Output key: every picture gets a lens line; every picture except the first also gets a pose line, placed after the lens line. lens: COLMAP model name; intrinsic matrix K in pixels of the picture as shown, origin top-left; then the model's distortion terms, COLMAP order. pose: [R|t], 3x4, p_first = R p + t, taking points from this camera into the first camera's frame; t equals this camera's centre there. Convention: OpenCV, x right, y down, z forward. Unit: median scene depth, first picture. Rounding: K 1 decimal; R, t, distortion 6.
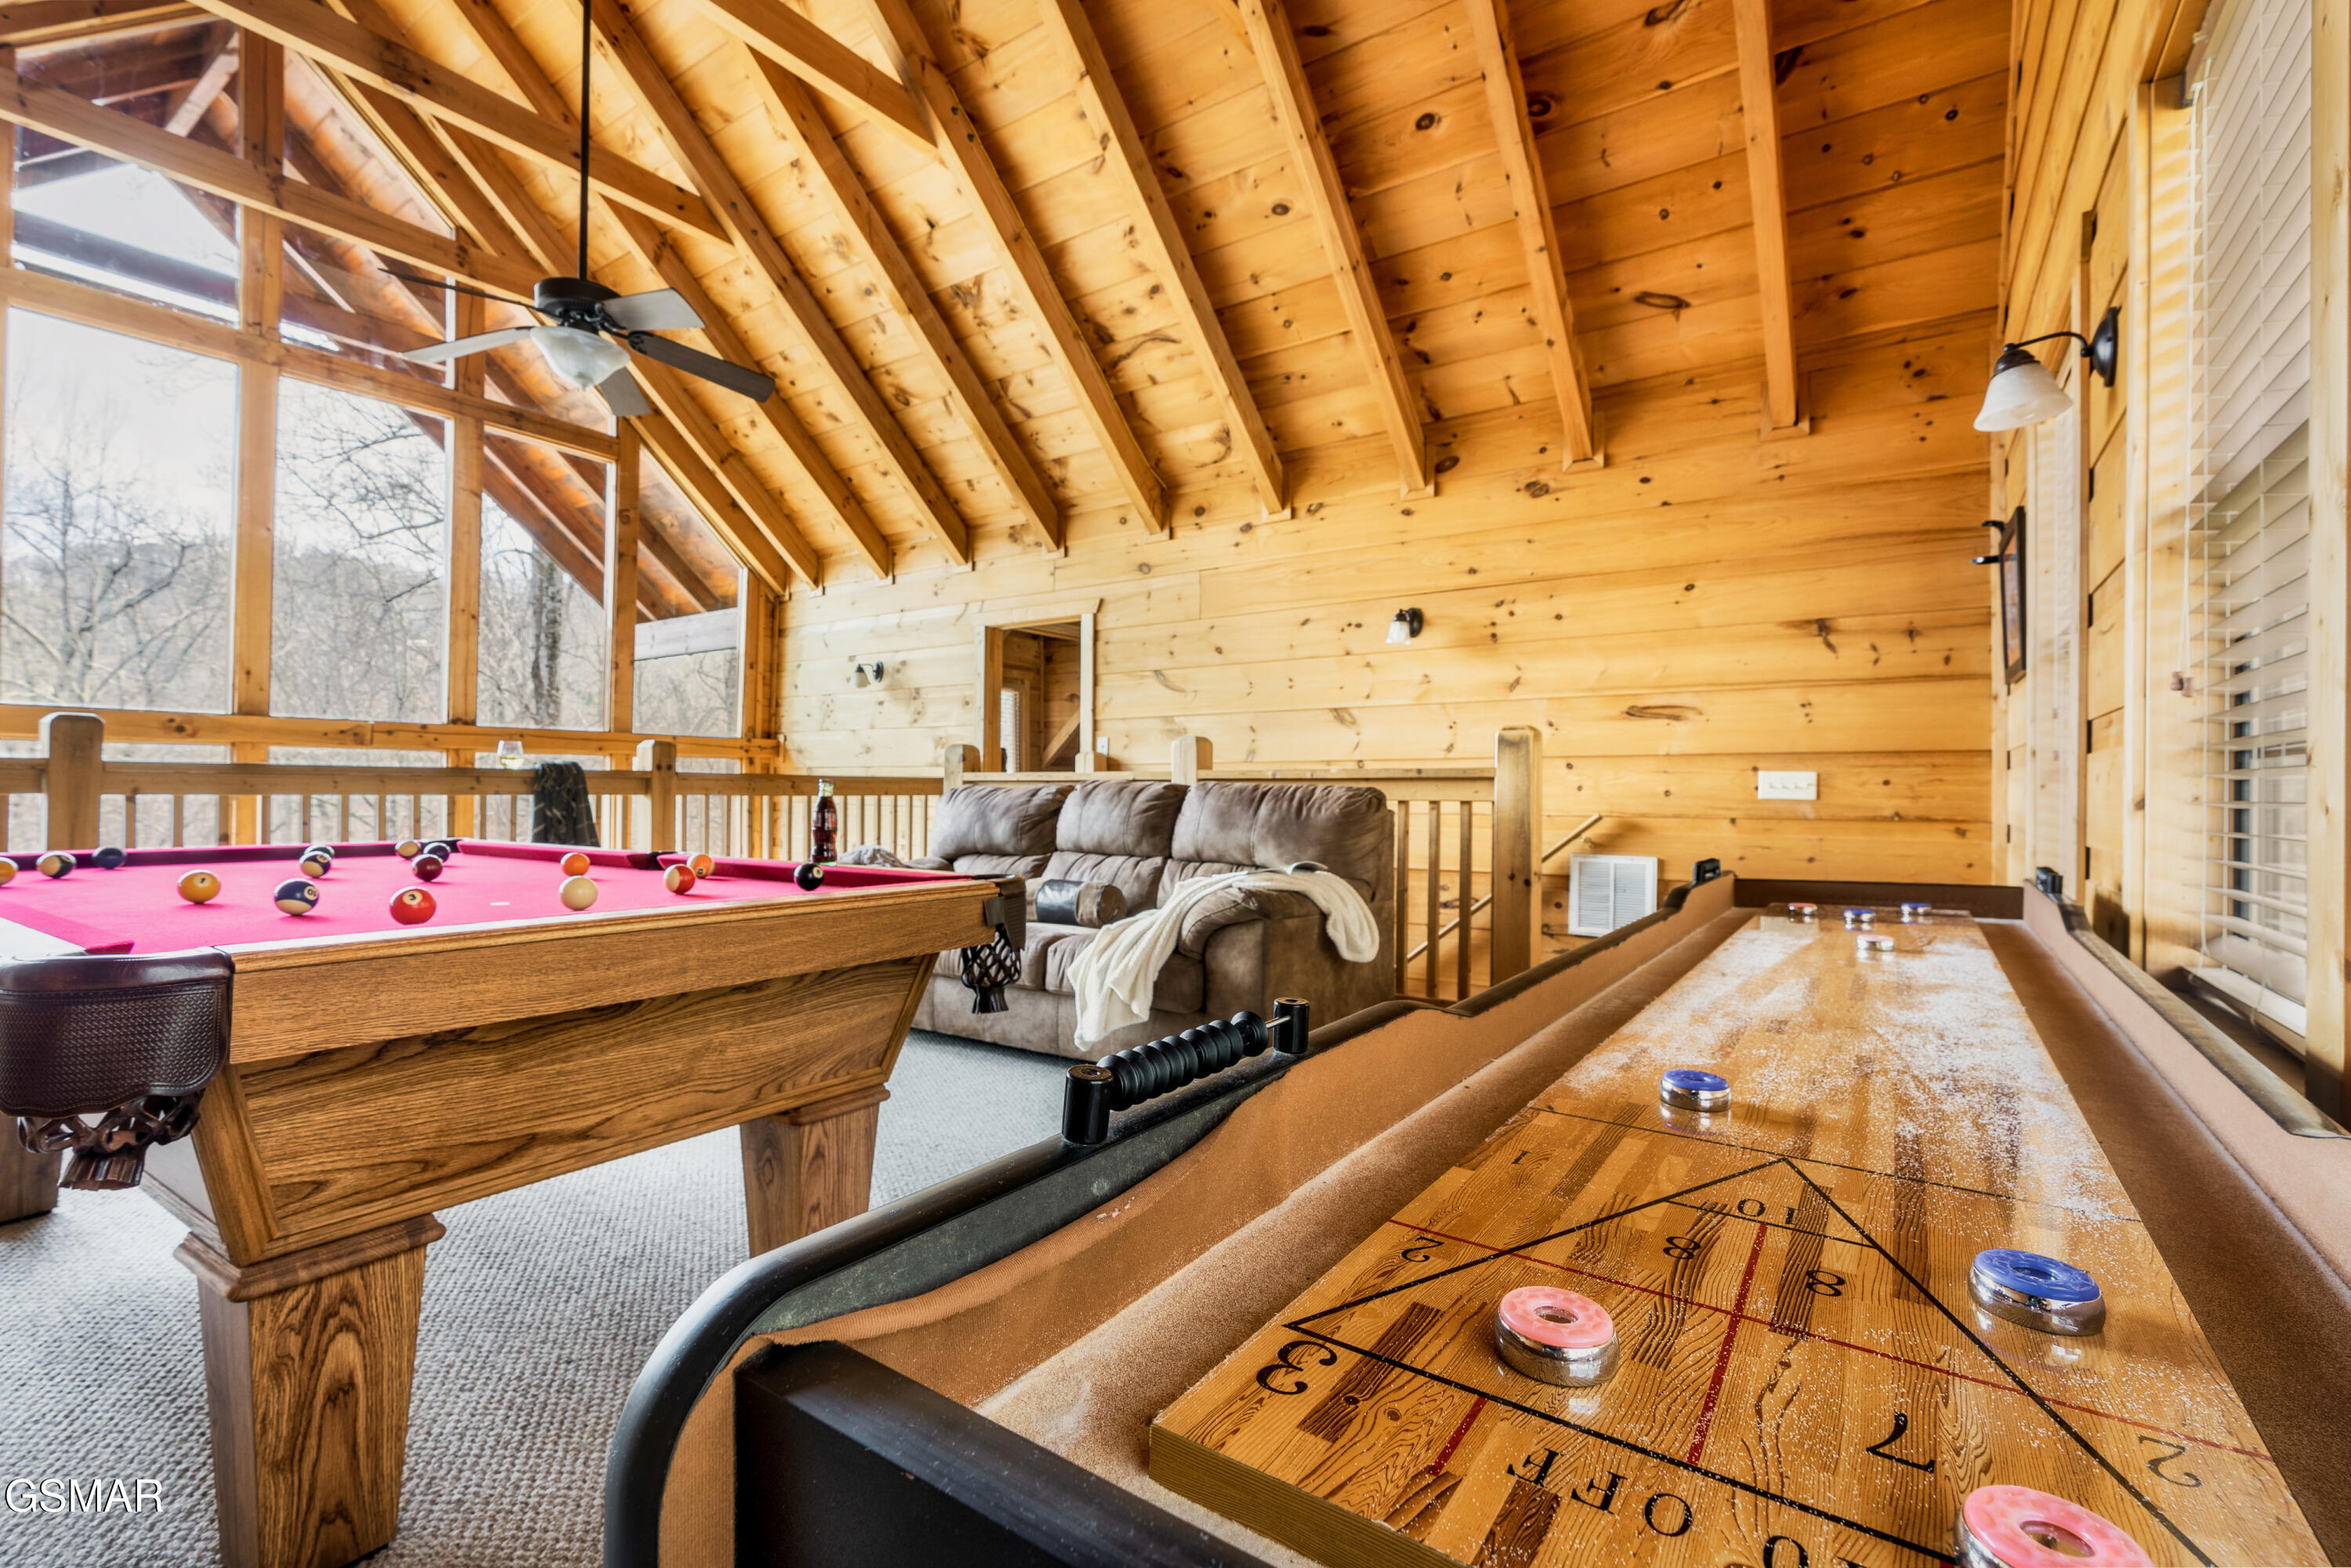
lens RADIAL K [[1043.5, 0, 1158.3], [0, 1043.5, 780.3], [0, 0, 1]] dist [-0.004351, 0.000268]
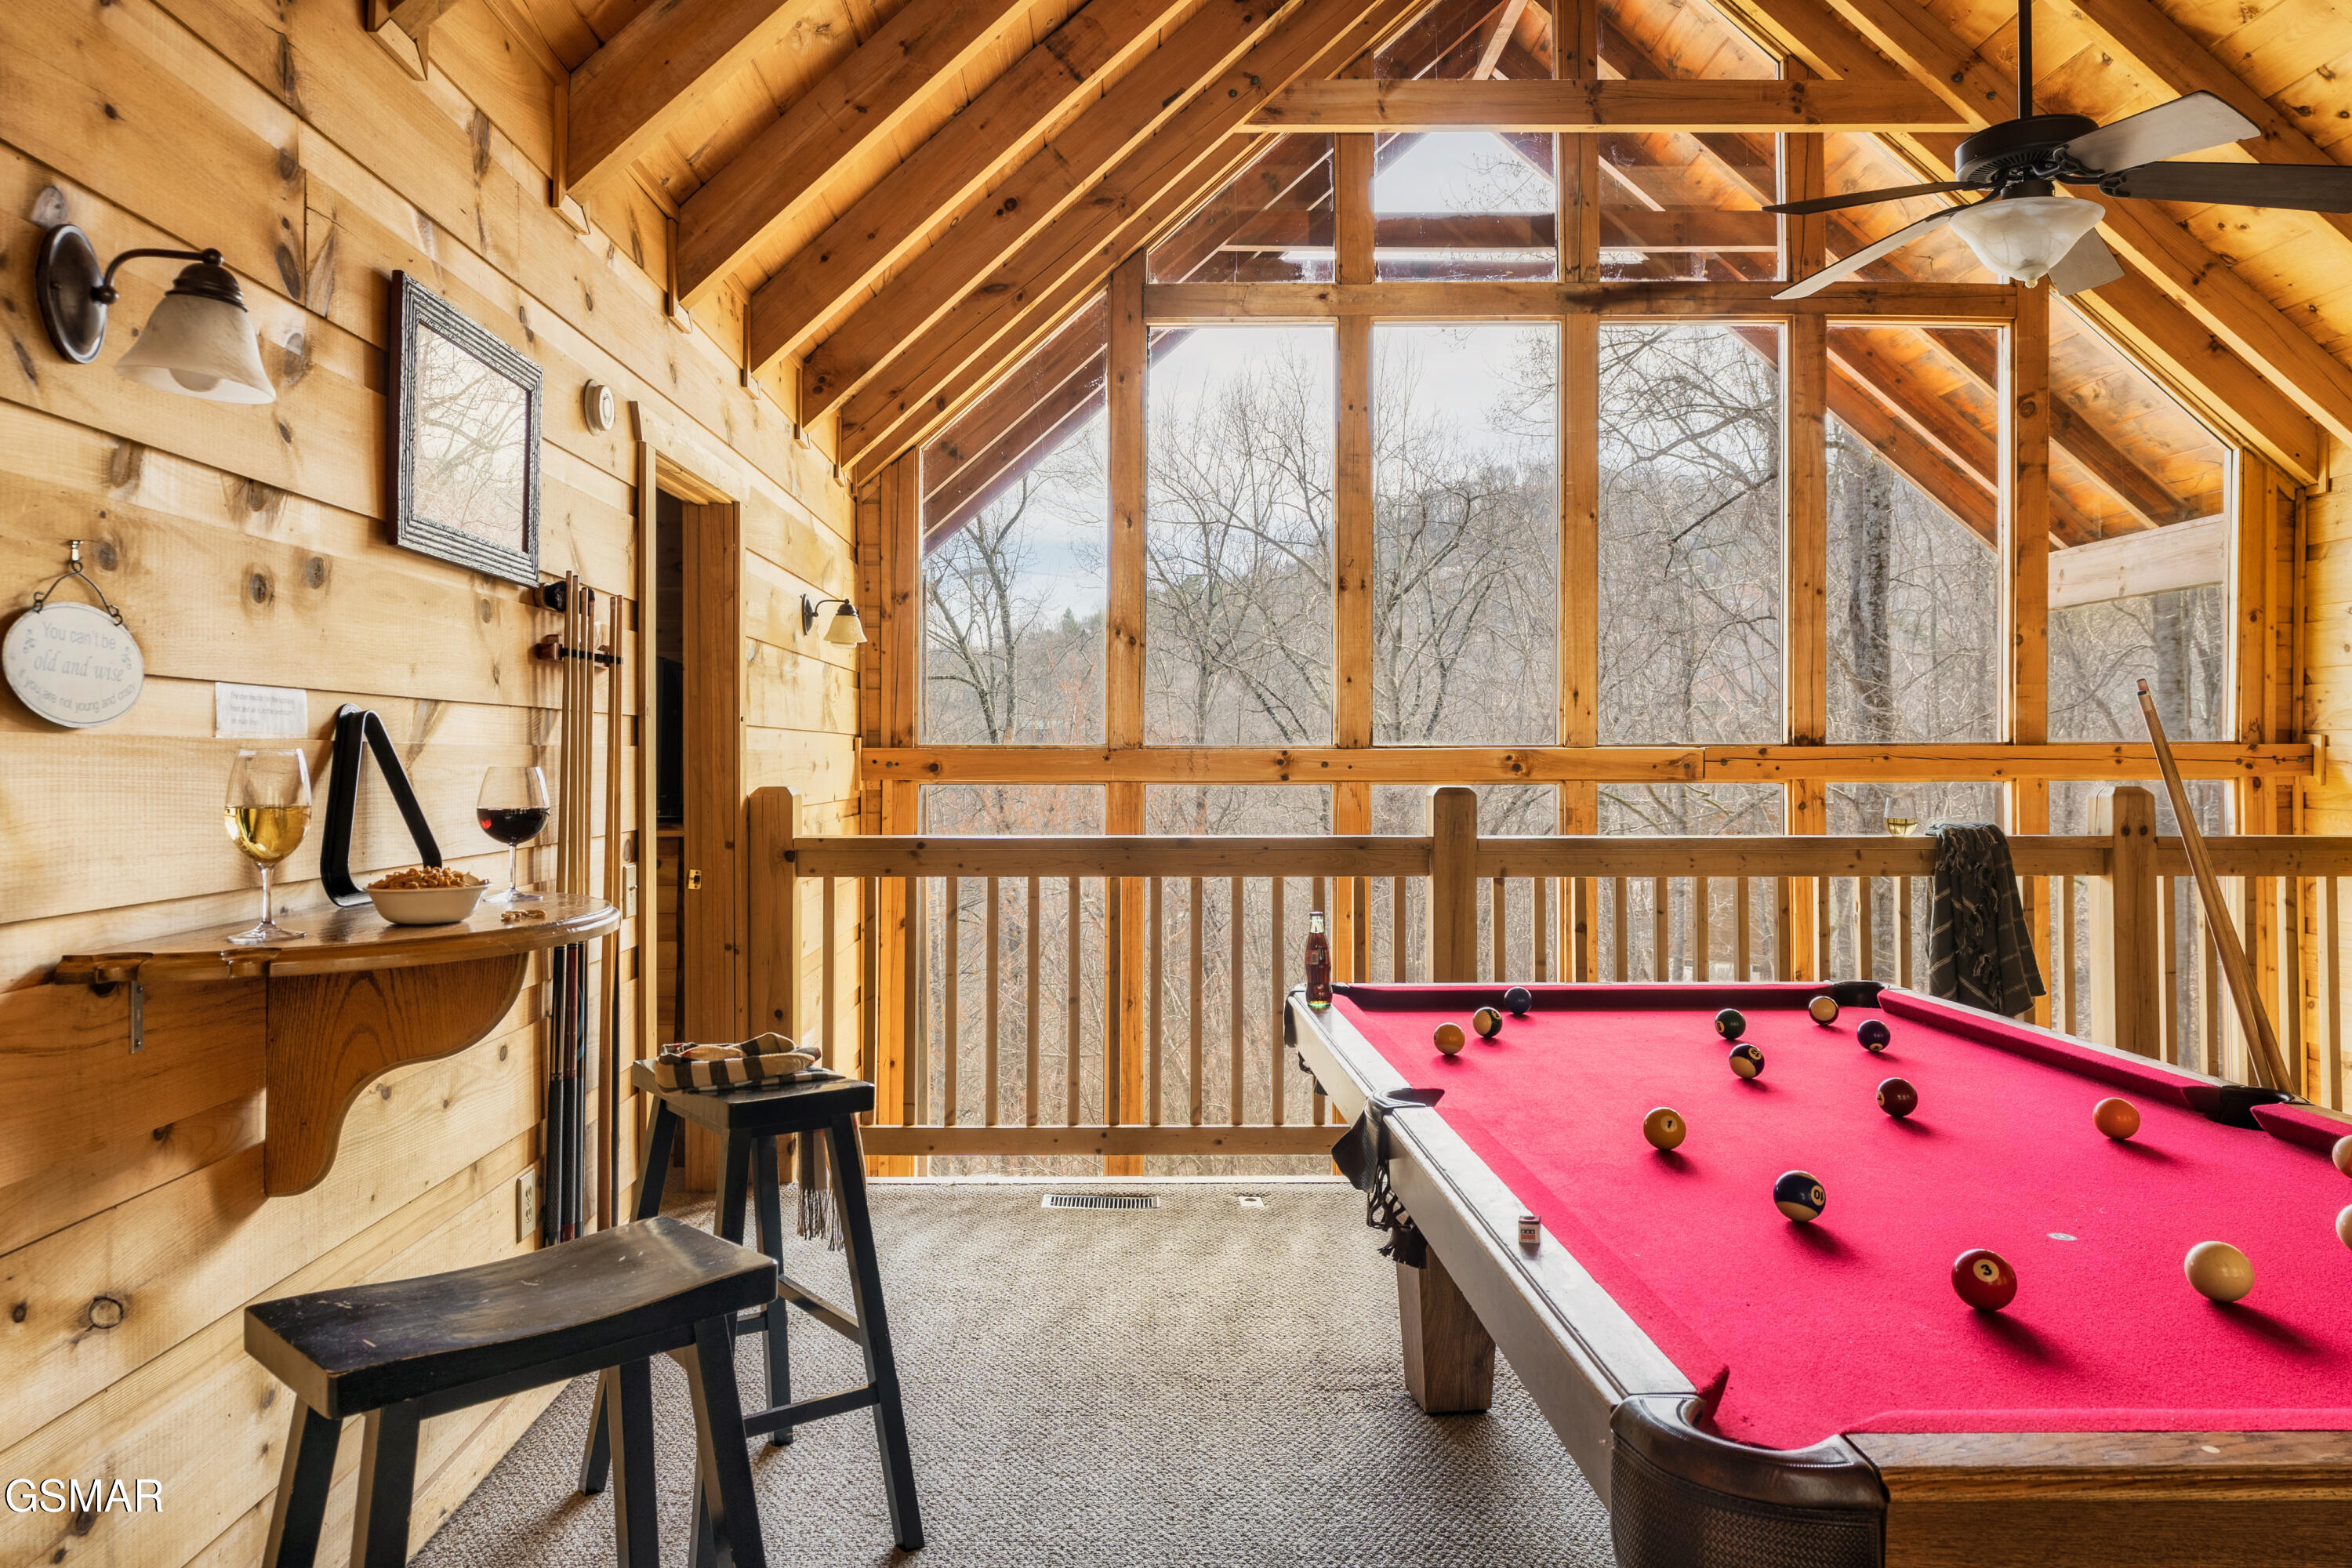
lens RADIAL K [[1594.5, 0, 1167.3], [0, 1594.5, 727.9], [0, 0, 1]] dist [0.011600, -0.000731]
pose [[0.590820, -0.024728, -0.806424, -0.043674], [0.013463, 0.999693, -0.020791, -0.050686], [0.806691, 0.001427, 0.590972, -0.007114]]
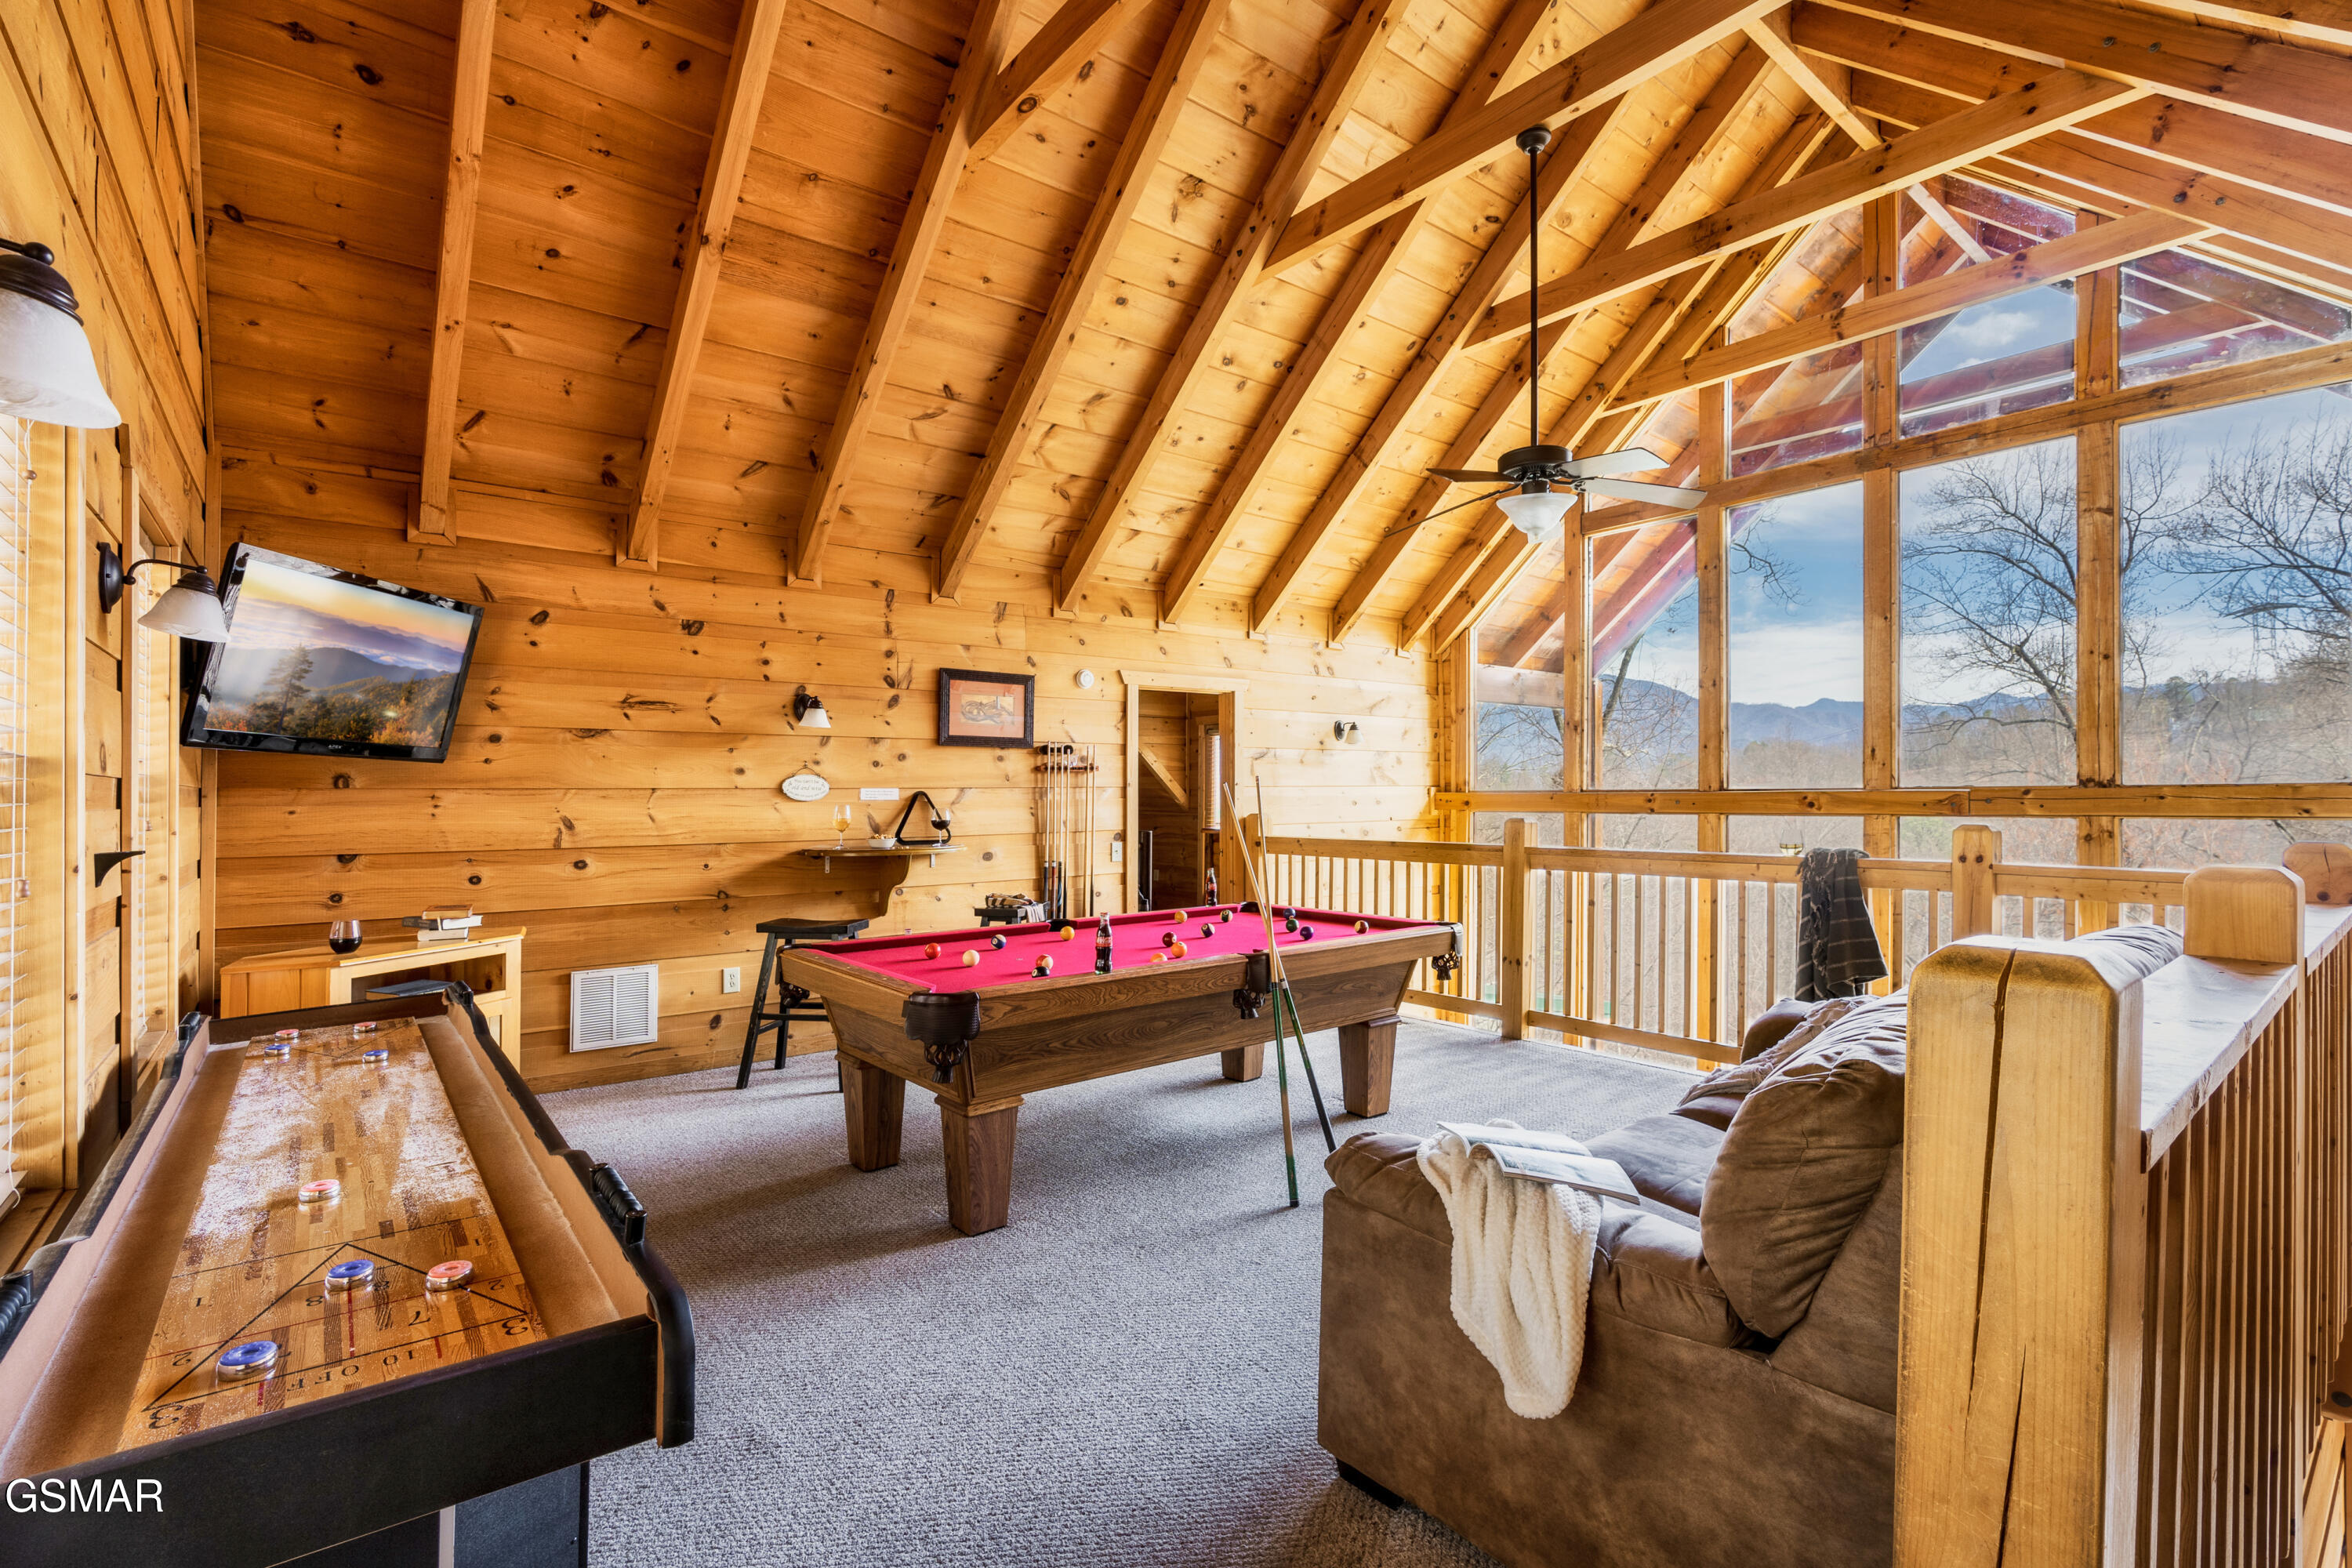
lens RADIAL K [[1044.0, 0, 1197.0], [0, 1044.0, 767.3], [0, 0, 1]] dist [-0.004351, 0.000268]
pose [[-0.253881, -0.029672, -0.966780, 0.366342], [0.013622, 0.999321, -0.034248, -0.052599], [0.967139, -0.021864, -0.253305, 0.536106]]
